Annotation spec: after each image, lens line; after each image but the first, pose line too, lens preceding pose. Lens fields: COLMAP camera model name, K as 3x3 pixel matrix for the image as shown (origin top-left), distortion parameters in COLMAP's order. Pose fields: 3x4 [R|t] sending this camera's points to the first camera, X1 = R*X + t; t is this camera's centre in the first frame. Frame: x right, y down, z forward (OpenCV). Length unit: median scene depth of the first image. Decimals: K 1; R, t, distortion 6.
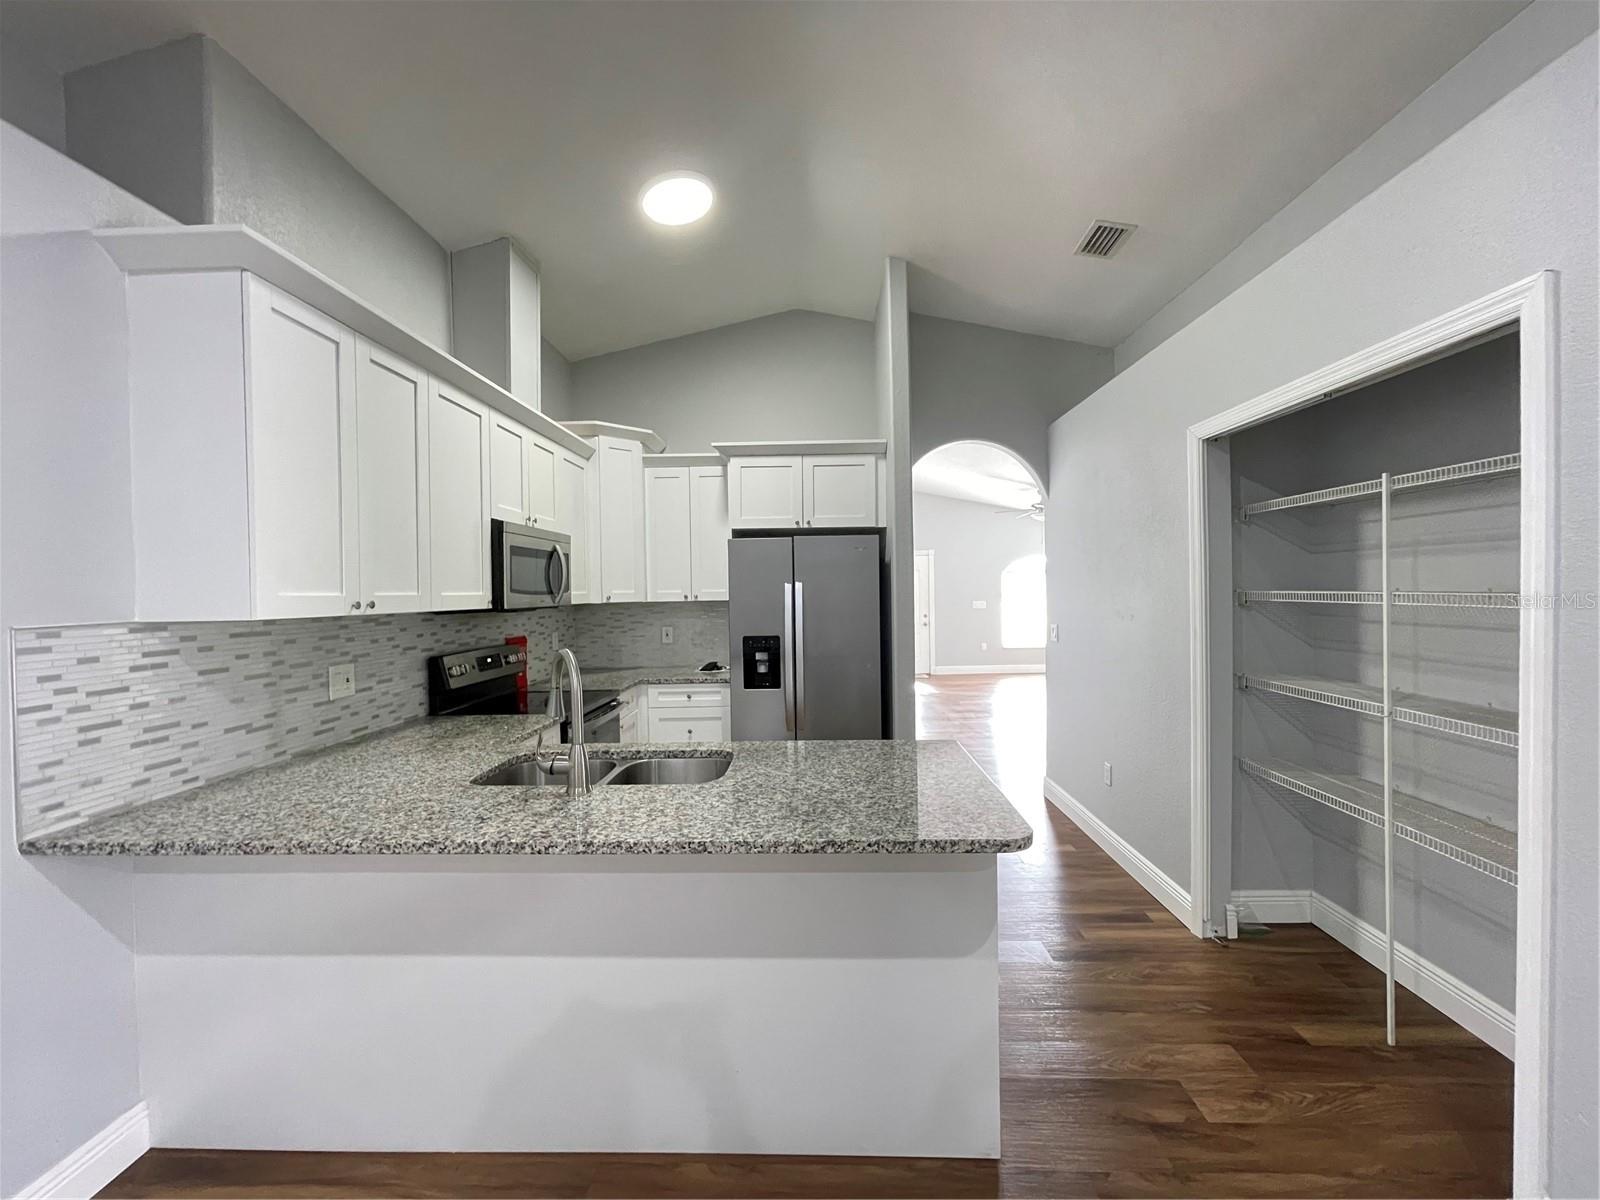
lens RADIAL K [[648.0, 0, 801.5], [0, 648.0, 600.2], [0, 0, 1]] dist [-0.003791, 0.000933]
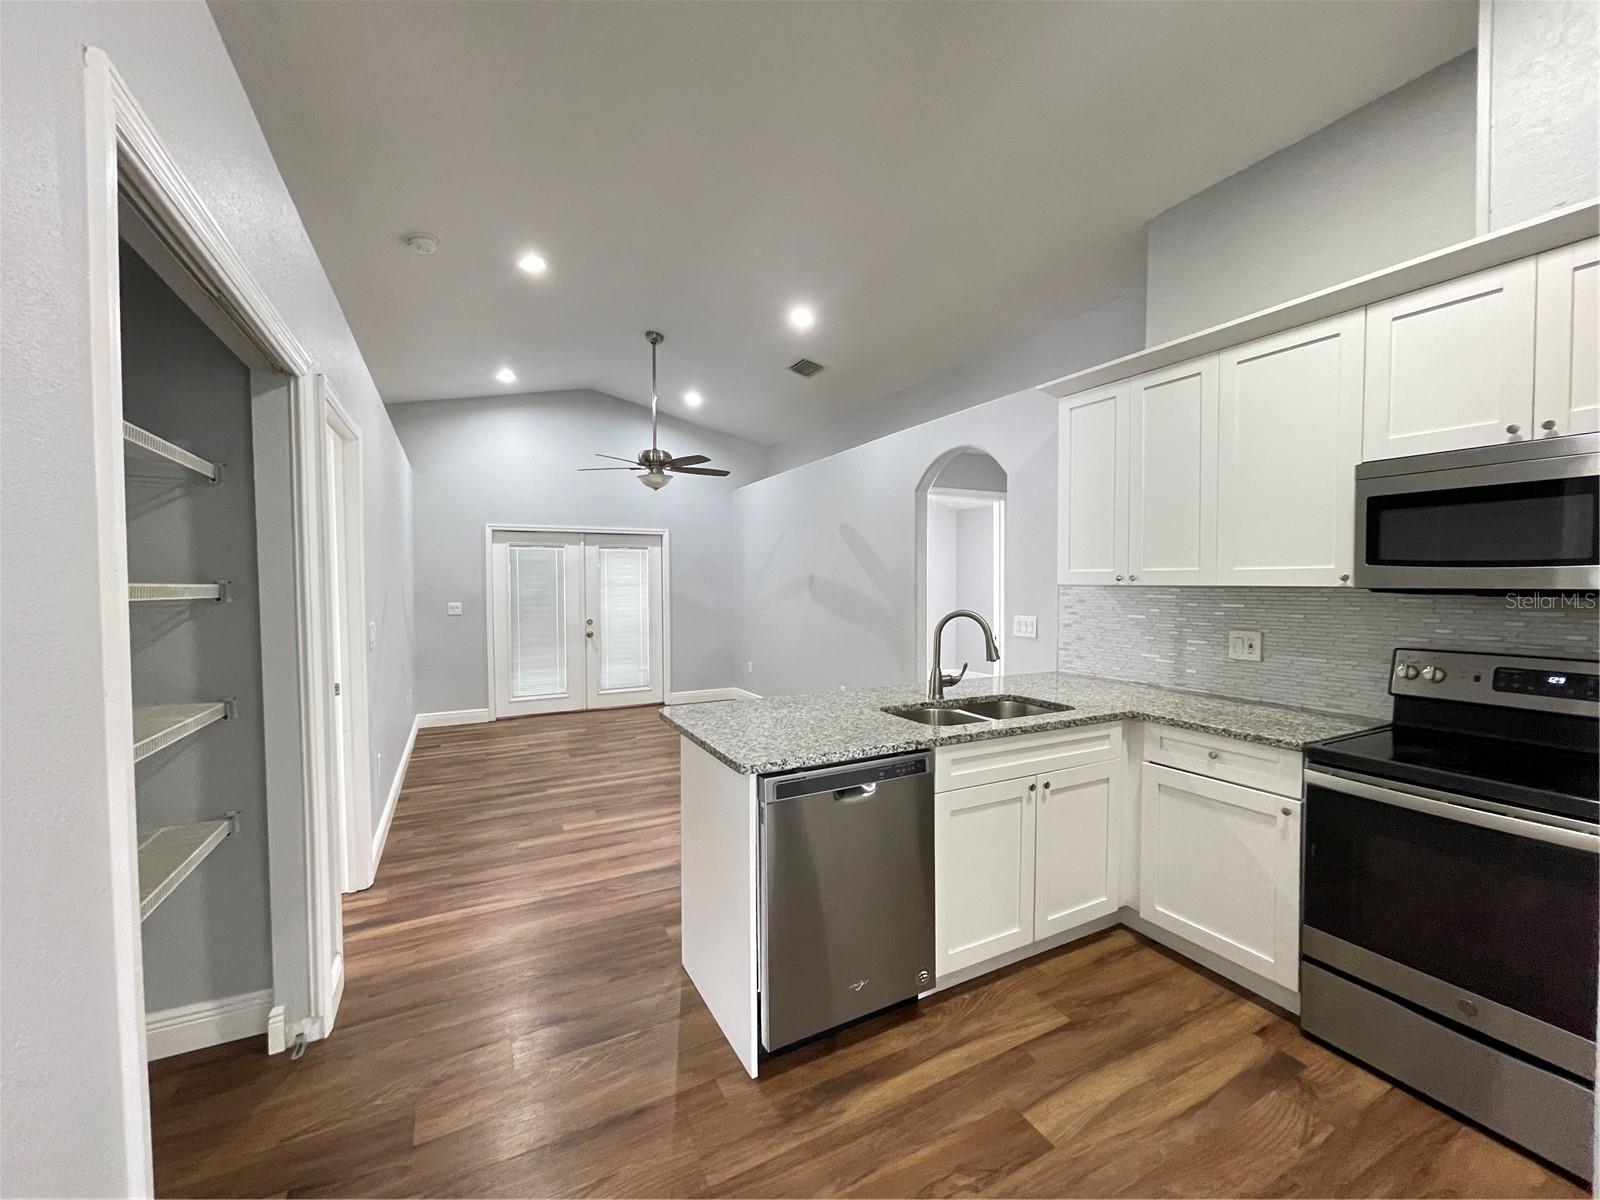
lens RADIAL K [[648.0, 0, 801.5], [0, 648.0, 600.2], [0, 0, 1]] dist [-0.003791, 0.000933]
pose [[-0.868751, 0.033843, -0.494091, 0.402459], [0.009677, 0.998632, 0.051388, -0.015711], [0.495154, 0.039862, -0.867890, 1.242140]]
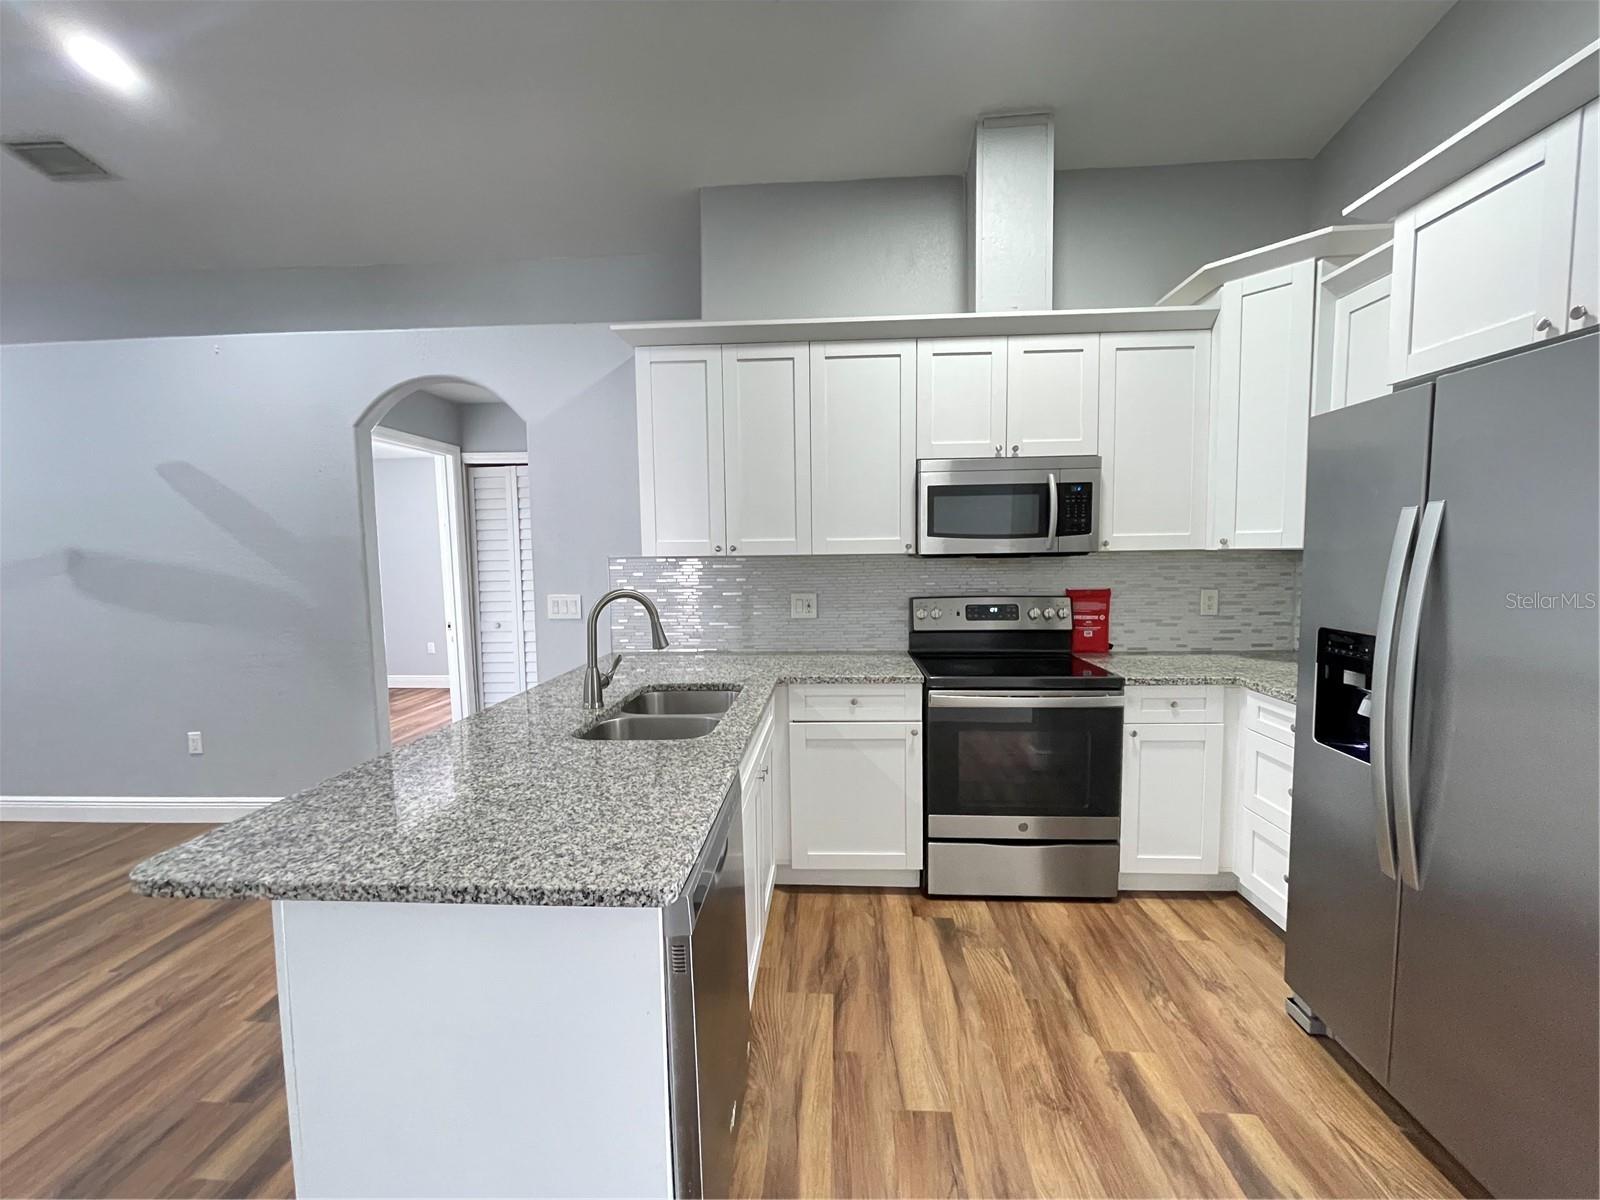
lens RADIAL K [[648.0, 0, 801.5], [0, 648.0, 600.2], [0, 0, 1]] dist [-0.003791, 0.000933]
pose [[-0.023418, 0.094442, -0.995255, 0.467169], [-0.000524, 0.995527, 0.094480, -0.009058], [0.999726, 0.002734, -0.023263, 0.799702]]
